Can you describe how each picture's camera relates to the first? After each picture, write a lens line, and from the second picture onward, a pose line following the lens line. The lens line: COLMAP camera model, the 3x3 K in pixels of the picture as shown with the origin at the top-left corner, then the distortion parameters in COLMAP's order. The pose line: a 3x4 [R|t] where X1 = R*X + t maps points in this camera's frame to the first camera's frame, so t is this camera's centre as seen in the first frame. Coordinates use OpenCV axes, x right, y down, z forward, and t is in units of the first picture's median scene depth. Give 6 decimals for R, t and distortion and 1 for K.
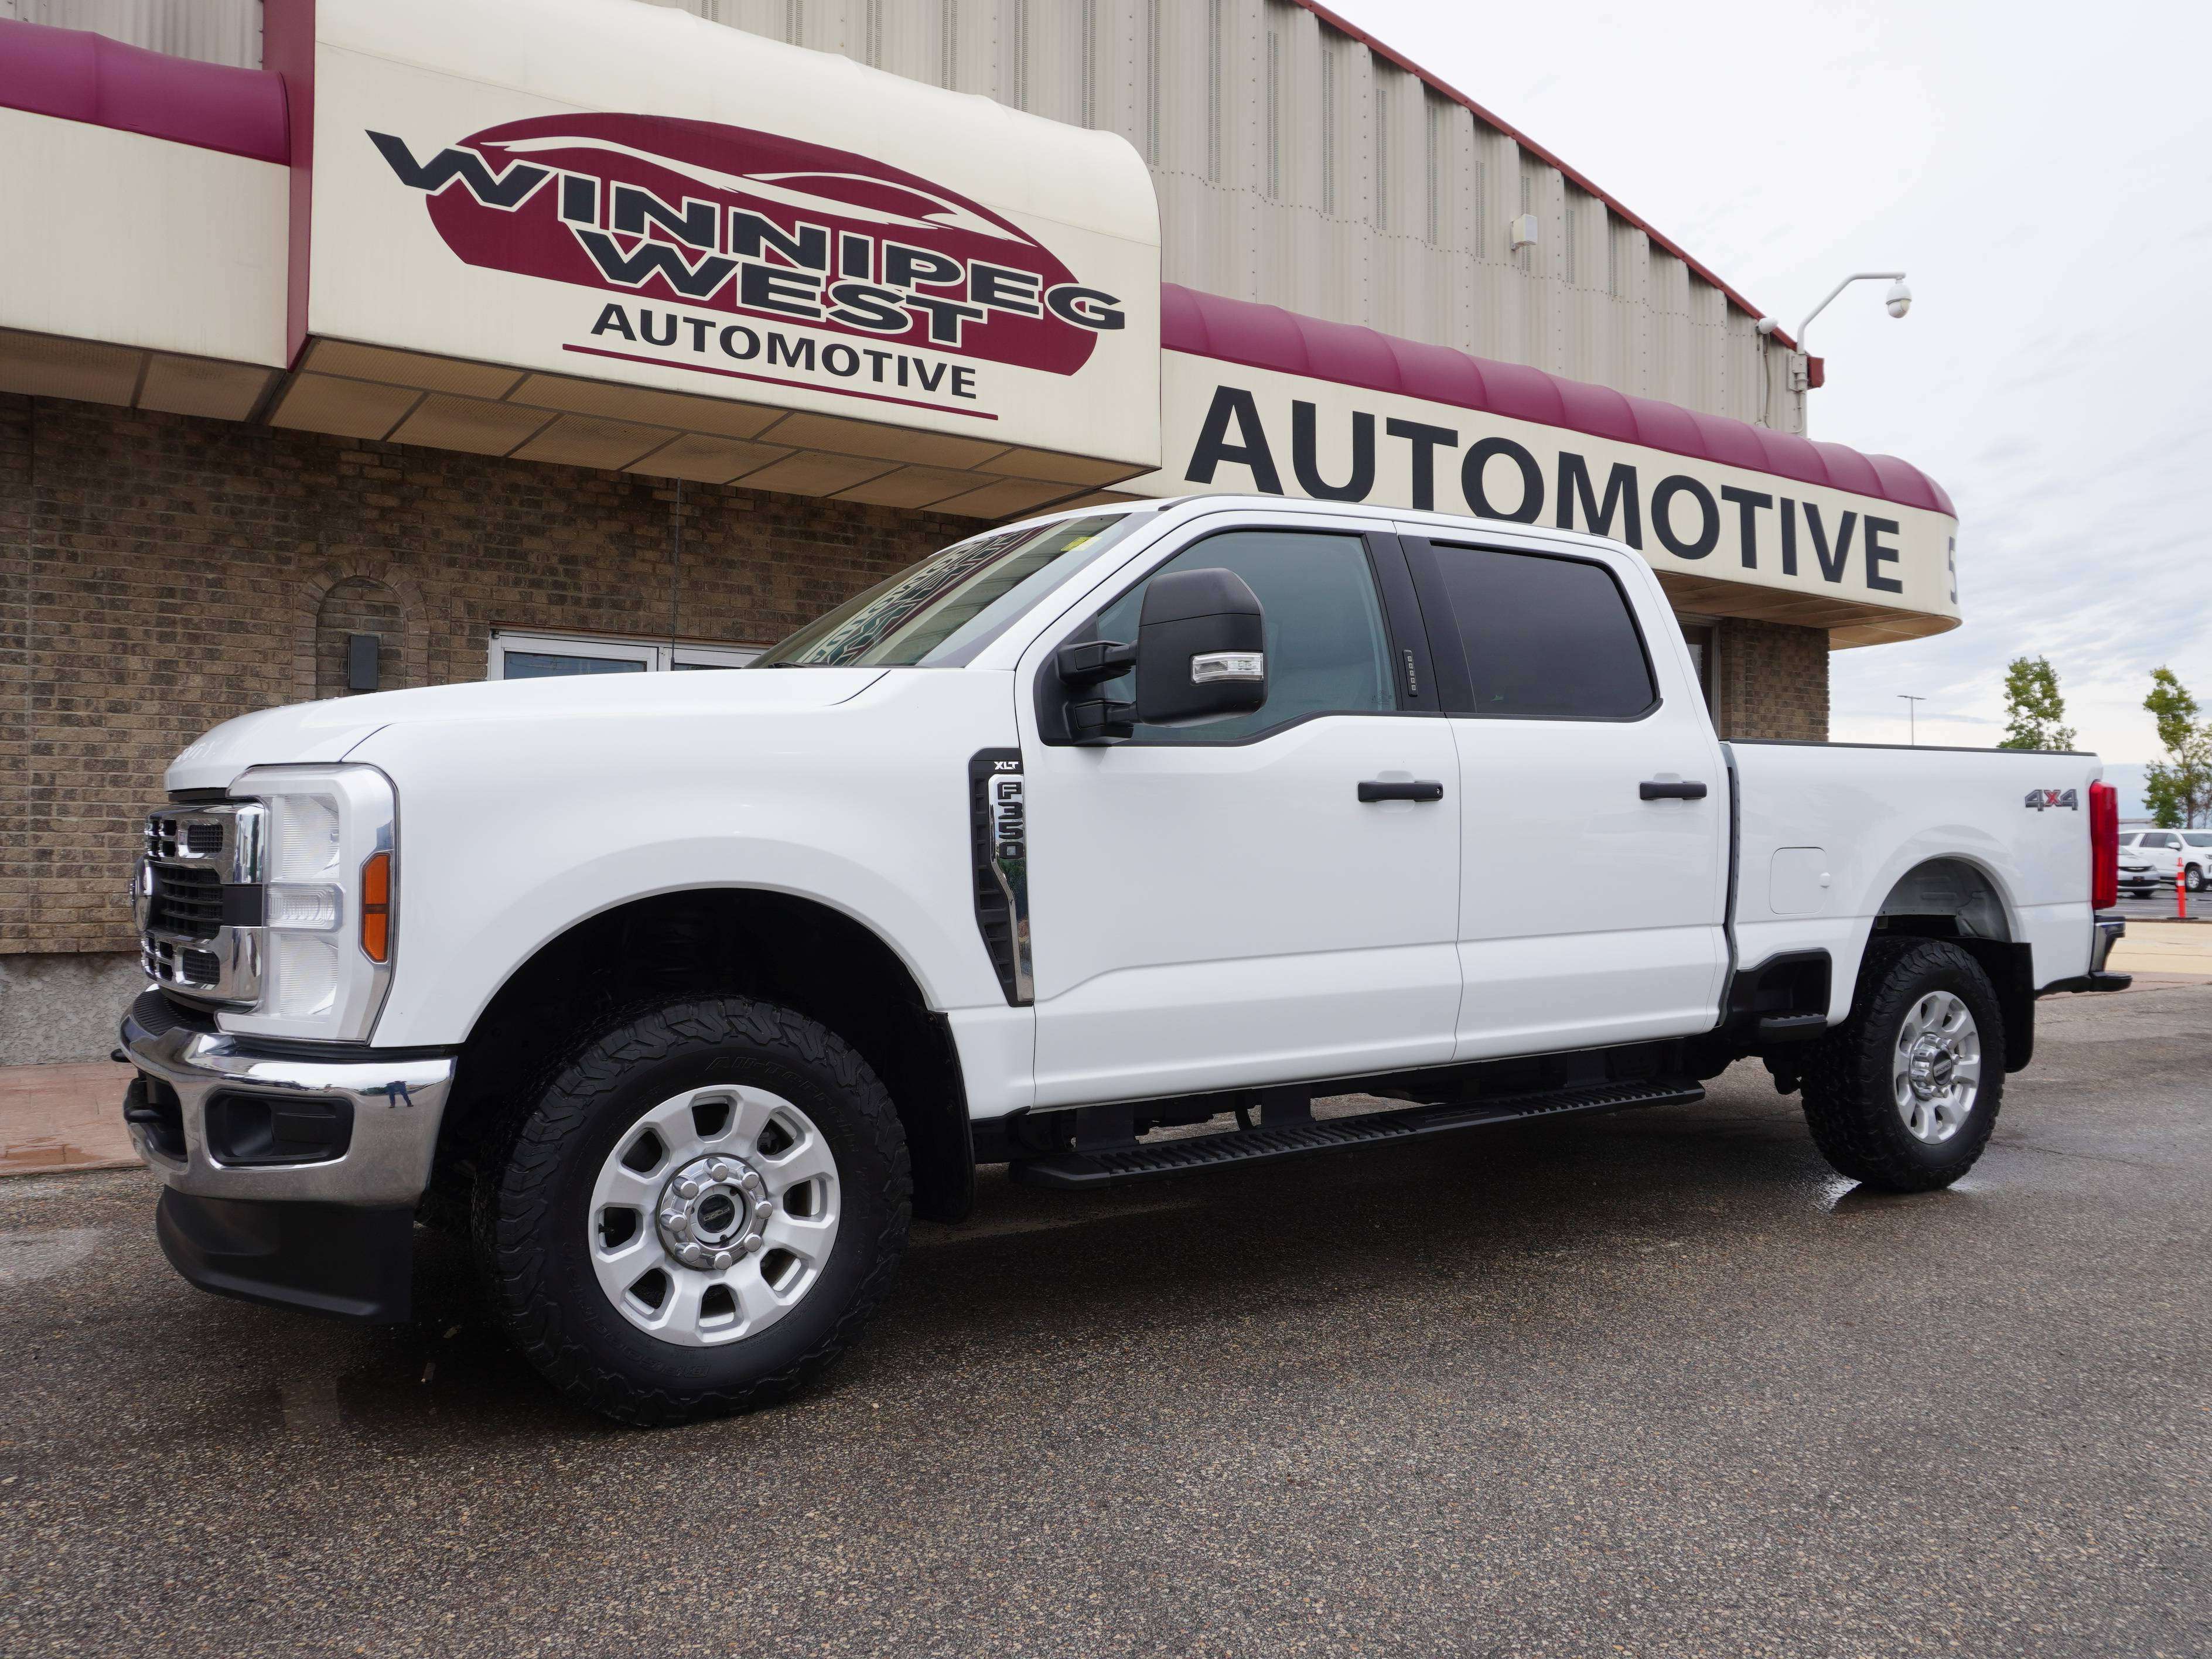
lens RADIAL K [[1683.7, 0, 1096.0], [0, 1683.7, 828.6], [0, 0, 1]] dist [-0.033437, 0.006455]
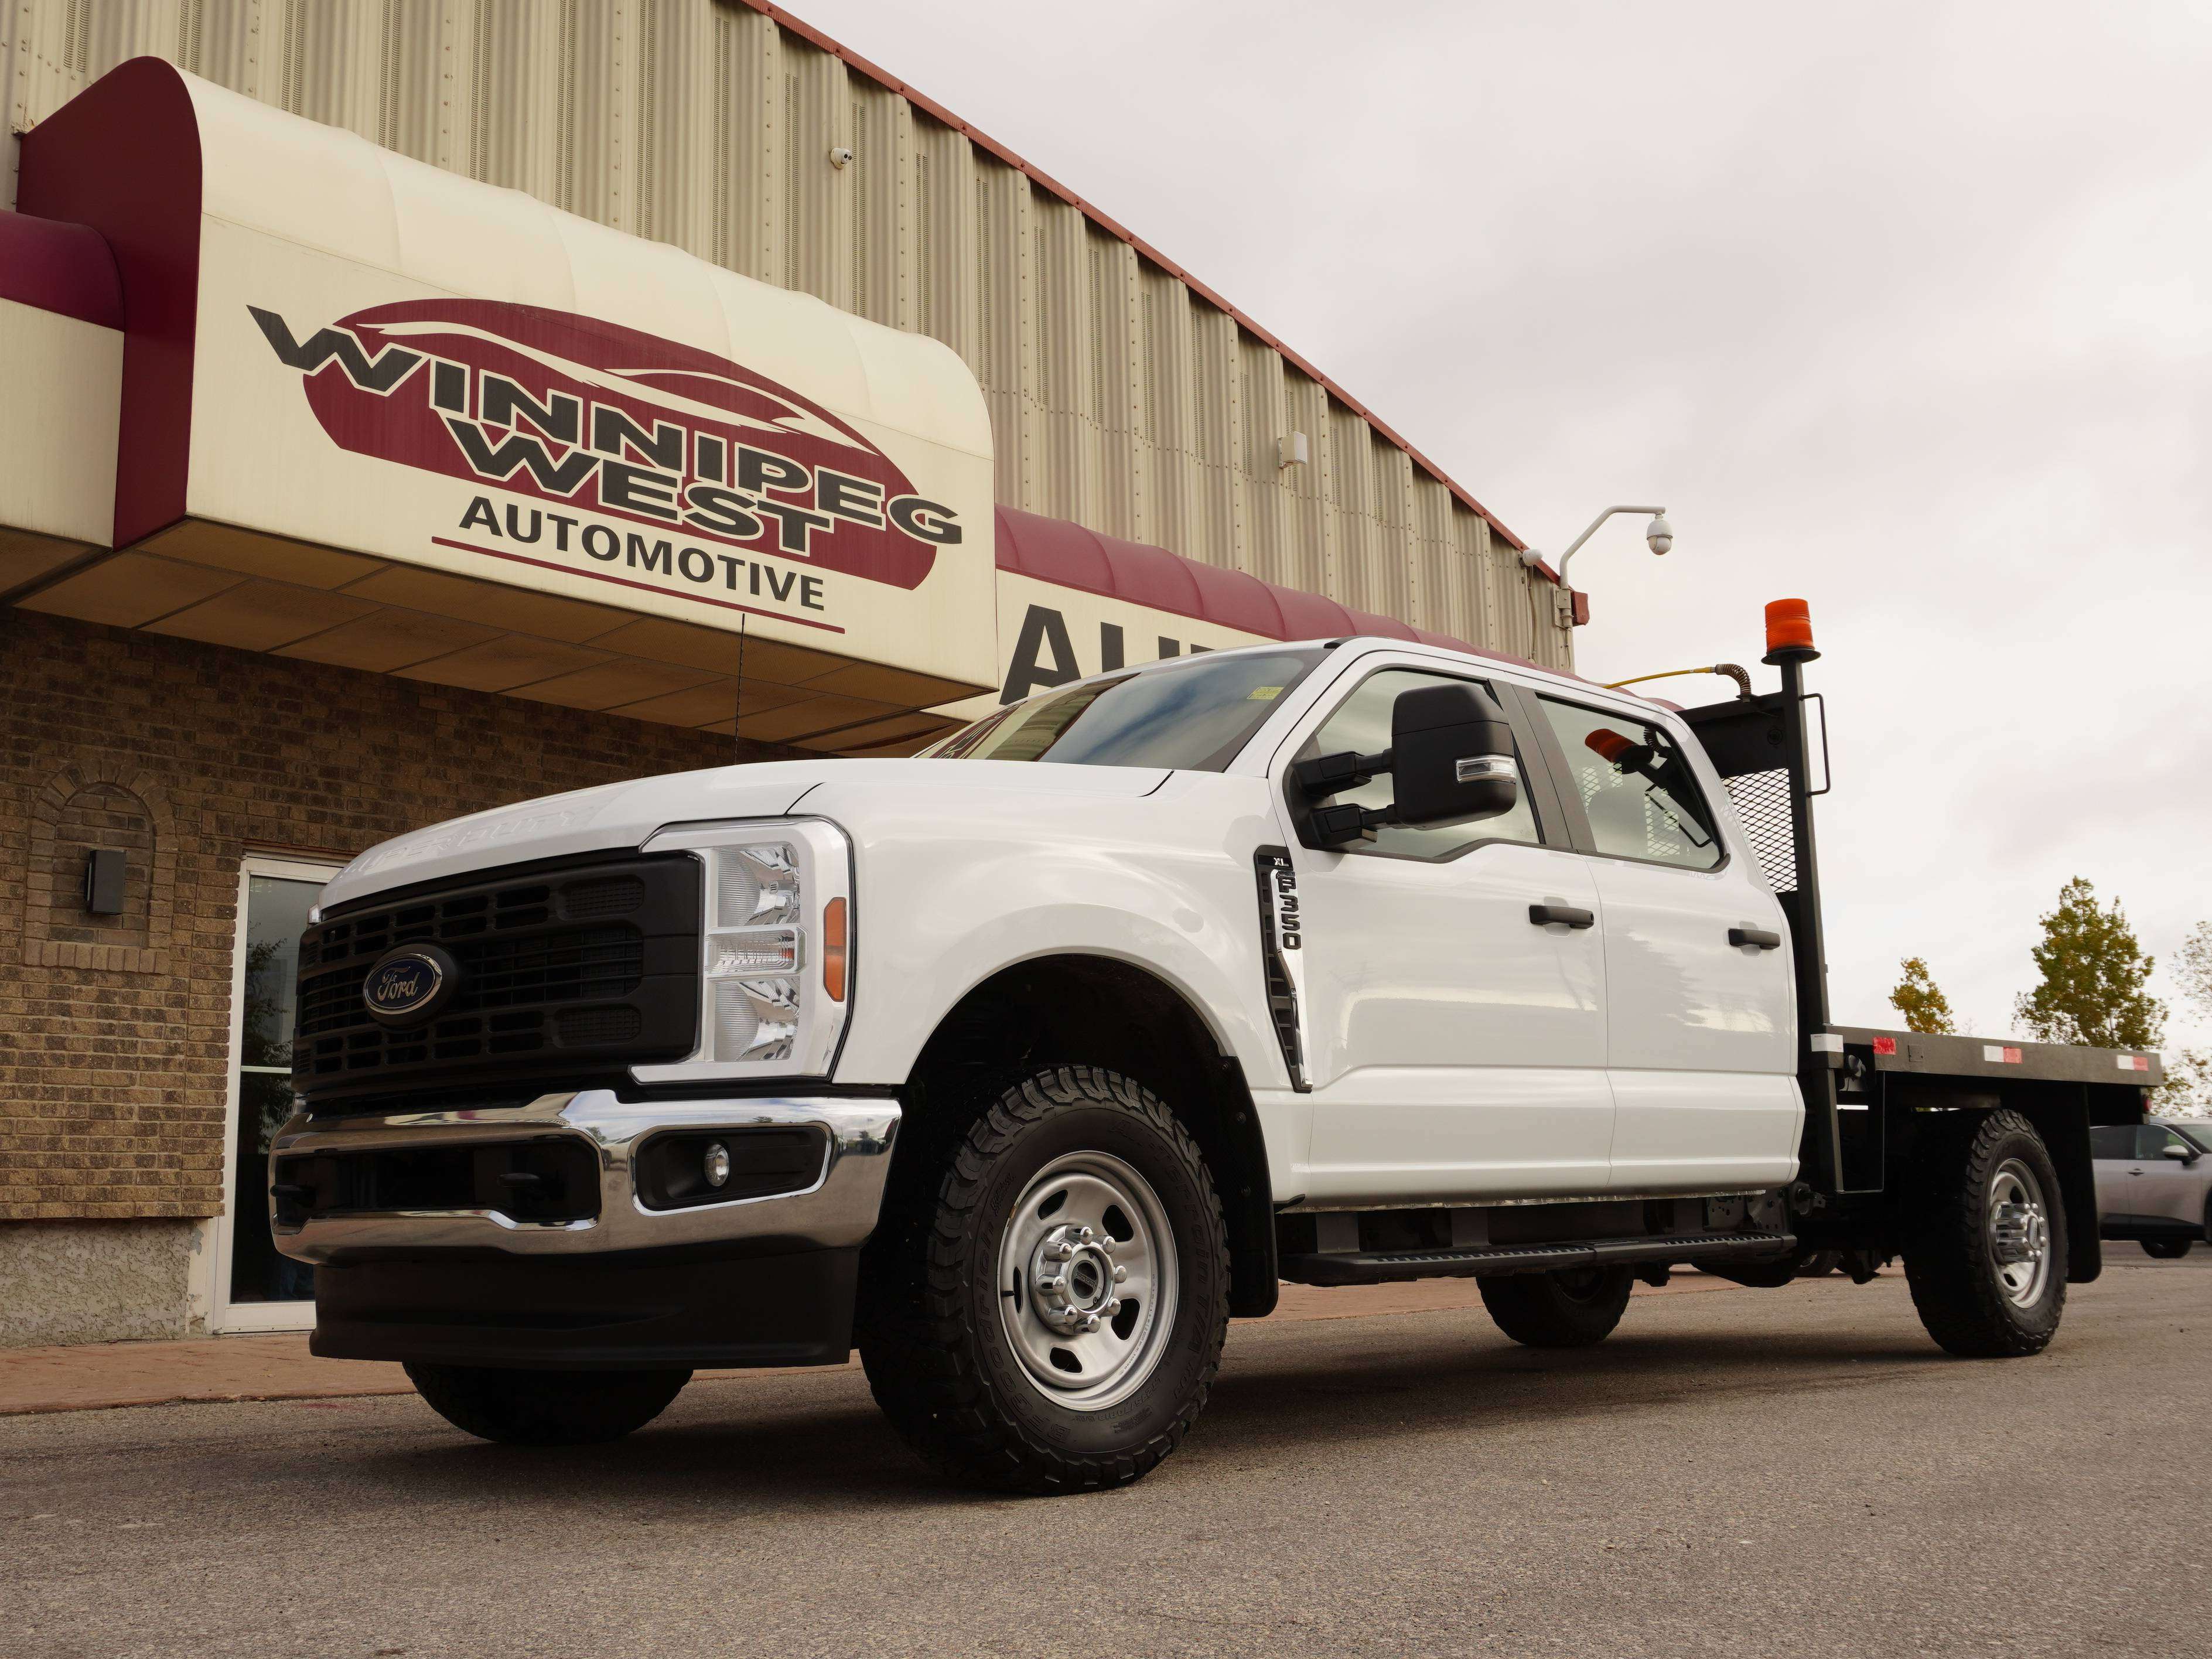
lens RADIAL K [[2297.3, 0, 1100.7], [0, 2297.3, 830.4], [0, 0, 1]] dist [-0.003153, 0.000000]
pose [[0.972036, 0.015819, 0.234300, -0.232065], [0.020637, 0.988114, -0.152333, 0.066629], [-0.233924, 0.152909, 0.960155, -0.259884]]
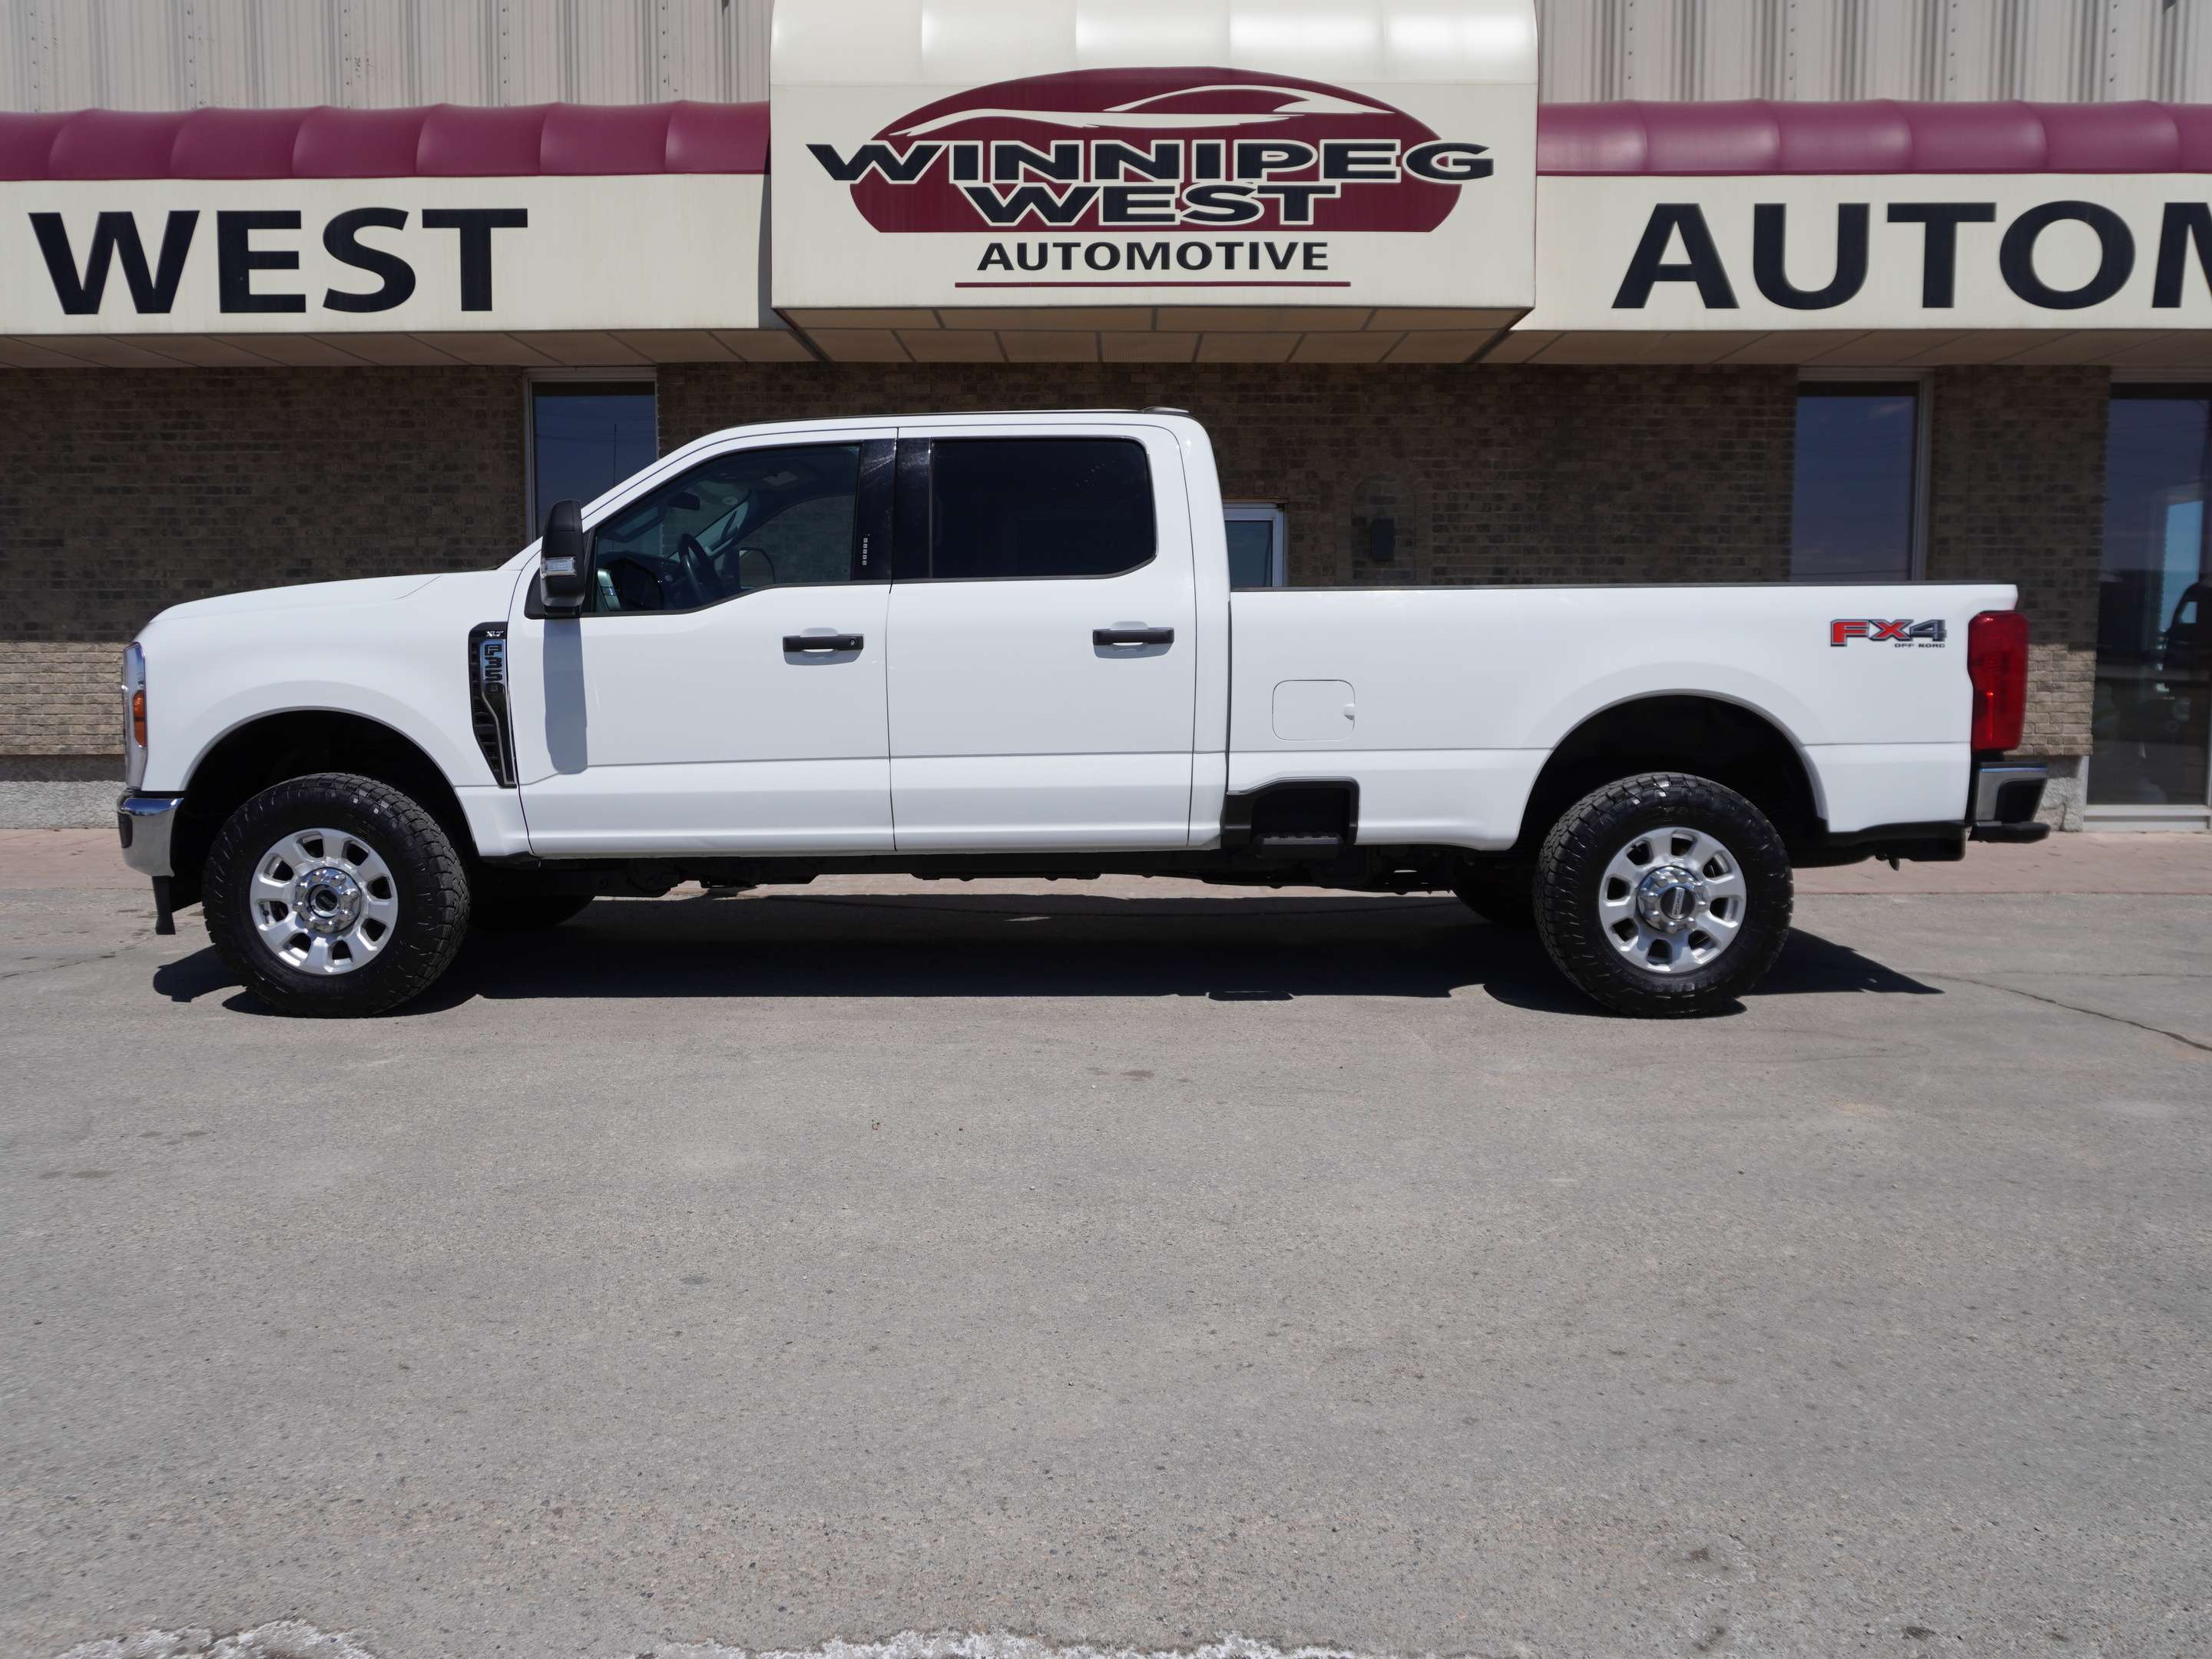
lens RADIAL K [[1683.7, 0, 1077.9], [0, 1683.7, 818.6], [0, 0, 1]] dist [-0.033437, 0.006455]
pose [[0.825952, 0.045725, -0.561883, 0.452680], [0.009859, 0.995381, 0.095493, -0.003936], [0.563655, -0.084412, 0.821686, -0.028877]]
